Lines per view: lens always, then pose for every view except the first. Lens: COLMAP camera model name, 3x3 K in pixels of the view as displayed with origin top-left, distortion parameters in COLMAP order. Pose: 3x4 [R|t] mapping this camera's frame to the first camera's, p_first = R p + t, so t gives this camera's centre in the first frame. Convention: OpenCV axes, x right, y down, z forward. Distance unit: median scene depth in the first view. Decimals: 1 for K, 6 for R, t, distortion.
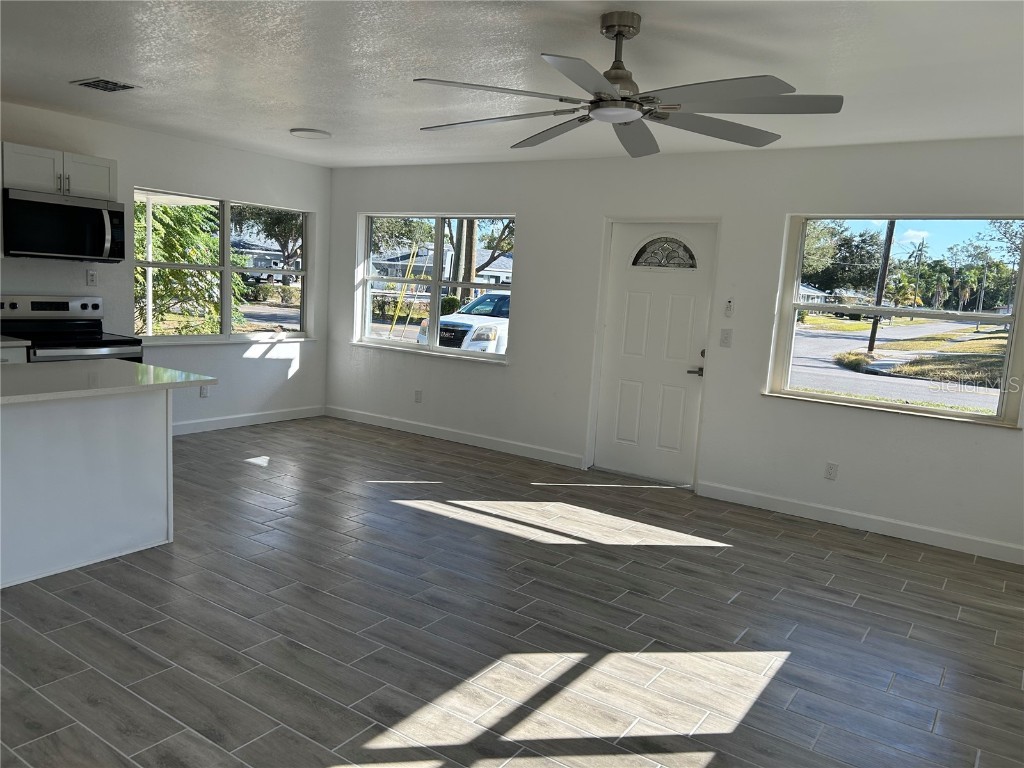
lens RADIAL K [[766.8, 0, 508.2], [0, 766.8, 386.5], [0, 0, 1]] dist [0.047940, -0.044805]
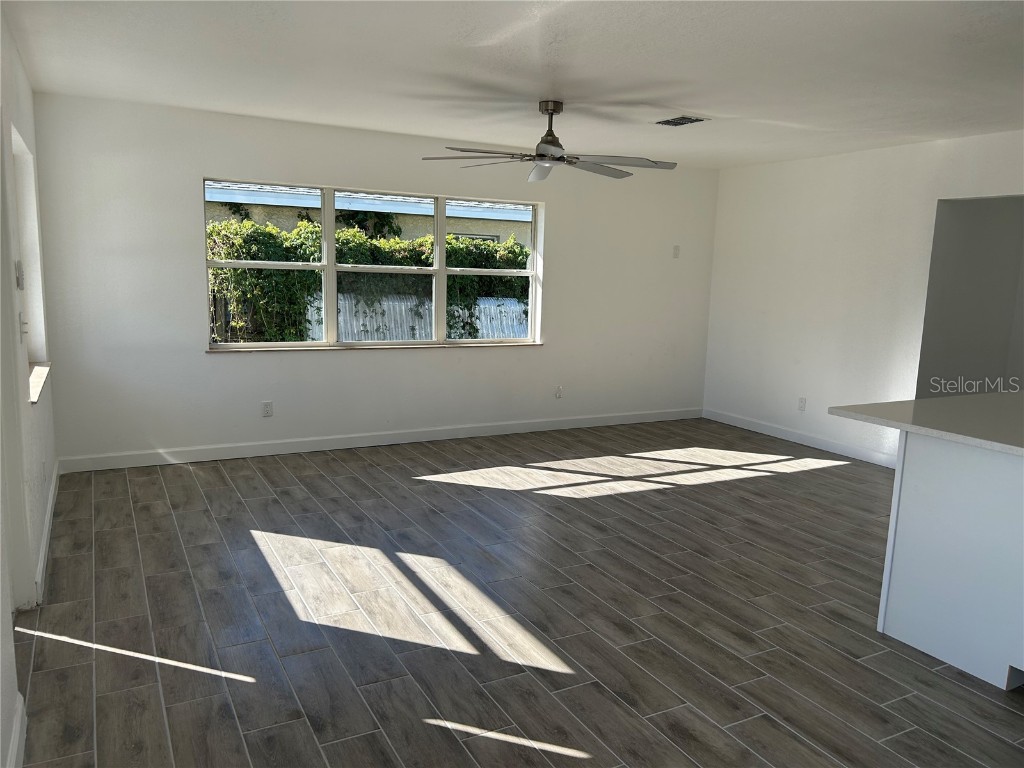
lens RADIAL K [[766.8, 0, 508.2], [0, 766.8, 386.5], [0, 0, 1]] dist [0.047940, -0.044805]
pose [[-0.886090, -0.155256, 0.436739, -0.370121], [-0.019473, 0.953871, 0.299583, -0.247310], [-0.463105, 0.256953, -0.848239, 1.636389]]
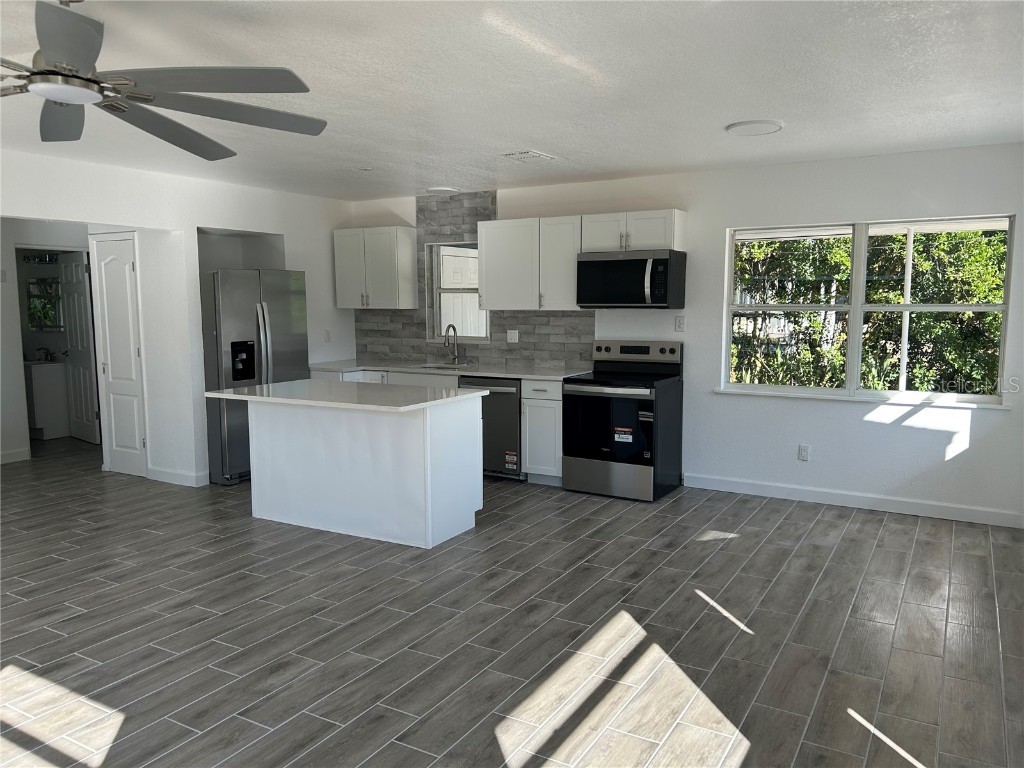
lens RADIAL K [[766.8, 0, 508.2], [0, 766.8, 386.5], [0, 0, 1]] dist [0.047940, -0.044805]
pose [[0.072156, 0.052436, -0.996014, 0.637399], [-0.126673, 0.991012, 0.042996, -0.093255], [0.989317, 0.123066, 0.078150, 0.913274]]
